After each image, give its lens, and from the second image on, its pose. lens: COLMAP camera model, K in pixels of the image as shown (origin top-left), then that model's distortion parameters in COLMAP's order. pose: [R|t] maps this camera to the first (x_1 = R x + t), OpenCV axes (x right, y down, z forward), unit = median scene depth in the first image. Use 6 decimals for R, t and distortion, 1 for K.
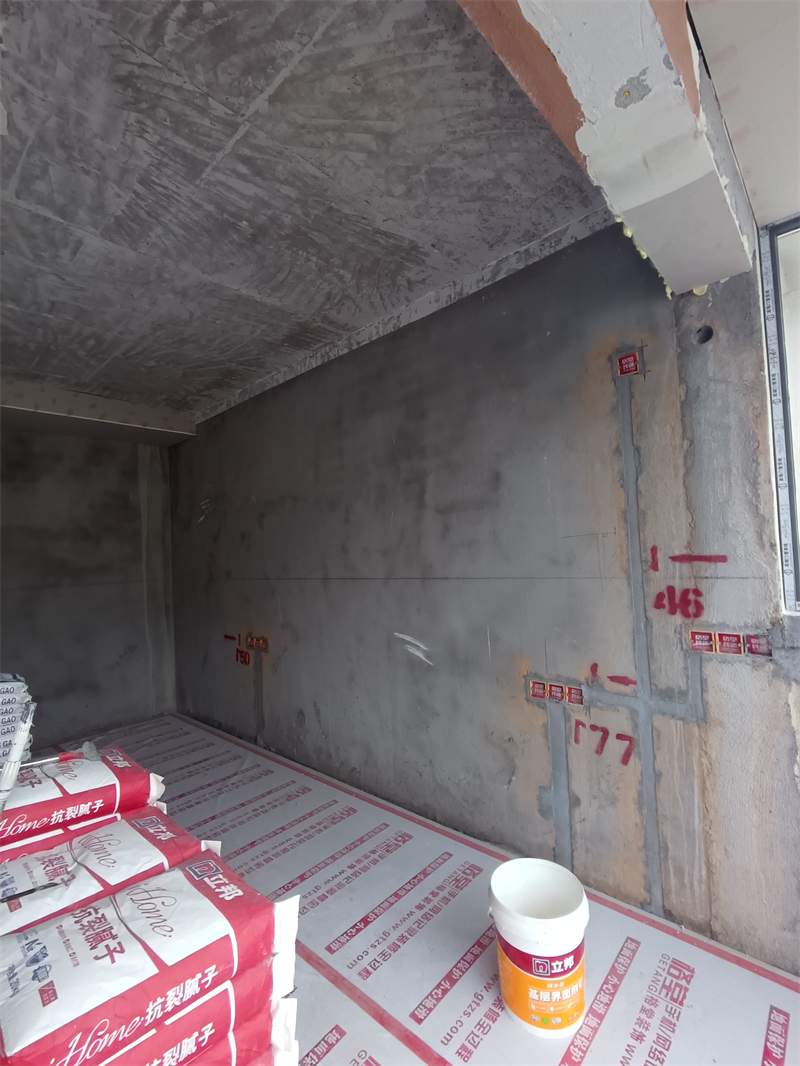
lens RADIAL K [[490.6, 0, 405.8], [0, 490.6, 537.3], [0, 0, 1]] dist [-0.006227, 0.003560]
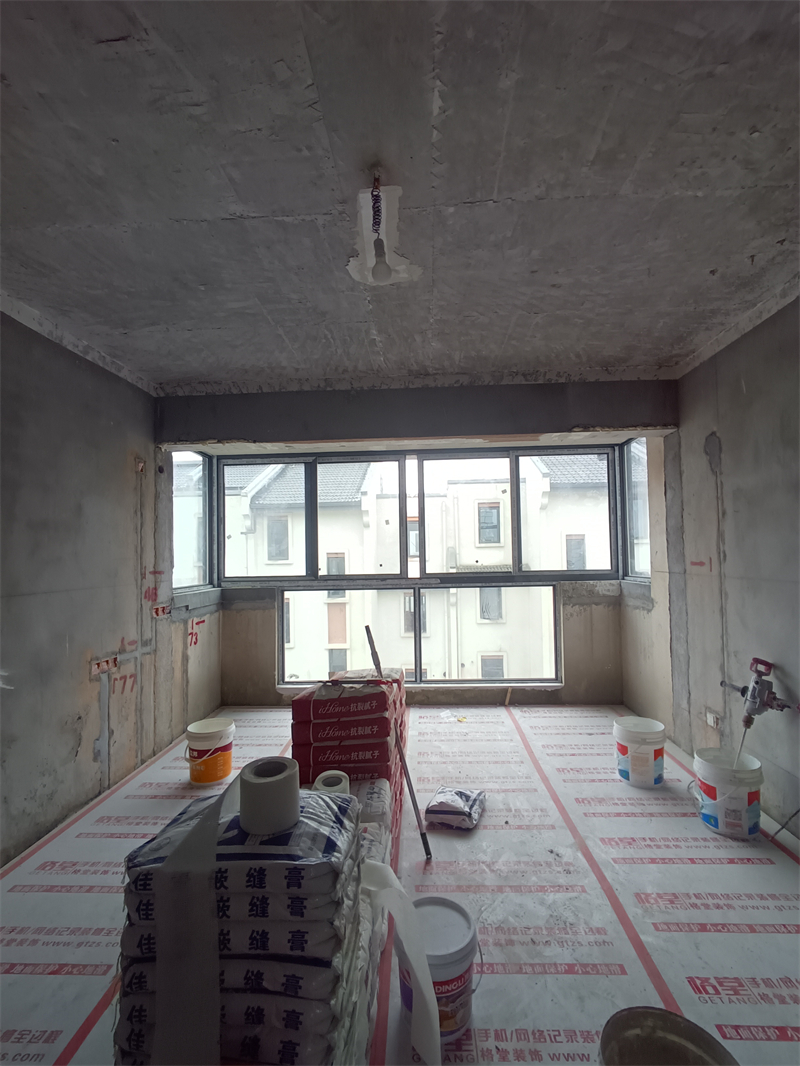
lens RADIAL K [[490.6, 0, 406.6], [0, 490.6, 538.6], [0, 0, 1]] dist [-0.006227, 0.003560]
pose [[-0.632785, 0.085379, 0.769606, -1.243344], [0.023760, 0.995575, -0.090912, 0.083421], [-0.773963, -0.039242, -0.632013, 1.092794]]
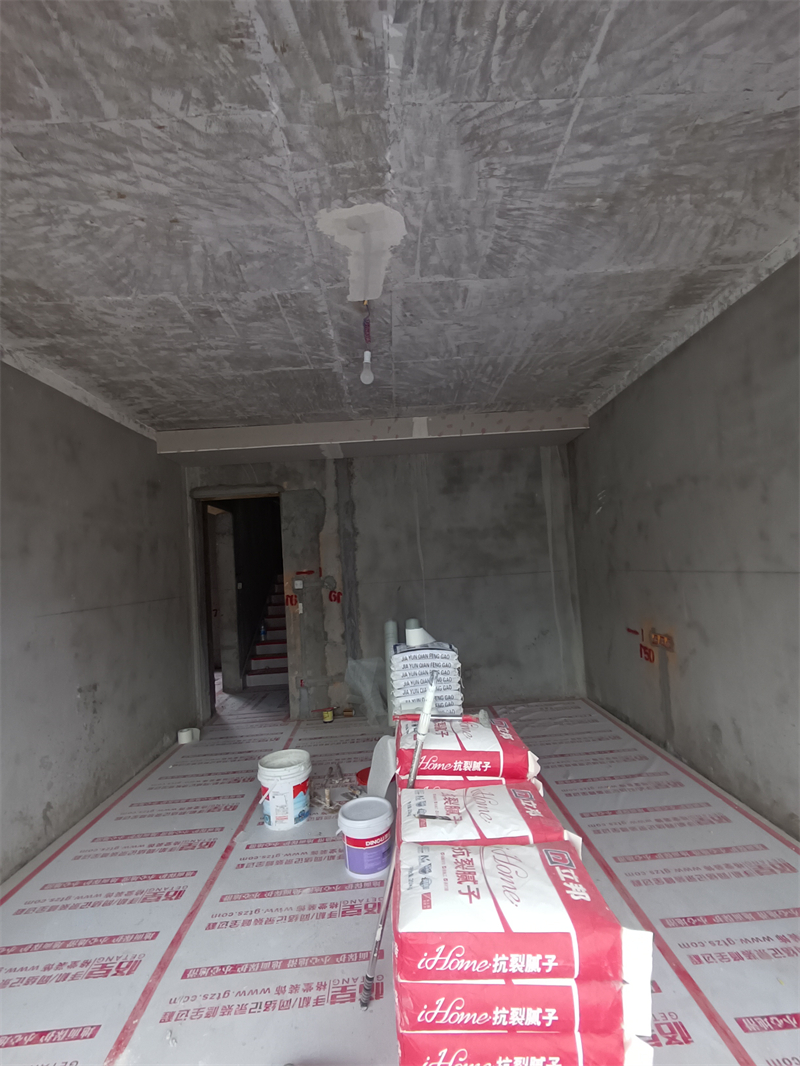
lens RADIAL K [[490.6, 0, 406.2], [0, 490.6, 537.9], [0, 0, 1]] dist [-0.006227, 0.003560]
pose [[0.689161, -0.038544, -0.723582, 0.062789], [0.055770, 0.998444, -0.000068, -0.006012], [0.722459, -0.040307, 0.690238, 0.037904]]
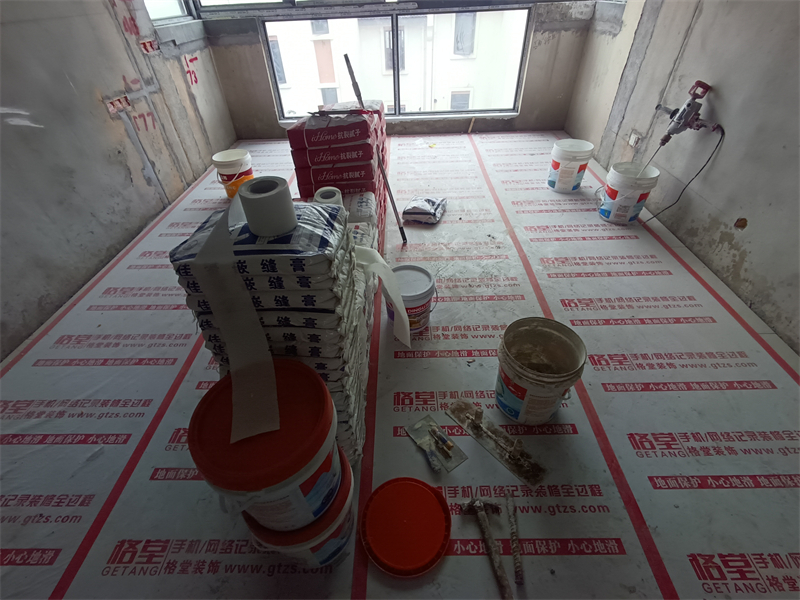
lens RADIAL K [[368.2, 0, 397.2], [0, 368.2, 304.0], [0, 0, 1]] dist [-0.006227, 0.003560]
pose [[-0.649557, -0.446109, 0.615681, -1.194179], [0.042983, 0.786932, 0.615541, 0.110255], [-0.759097, 0.426292, -0.491982, 1.041328]]
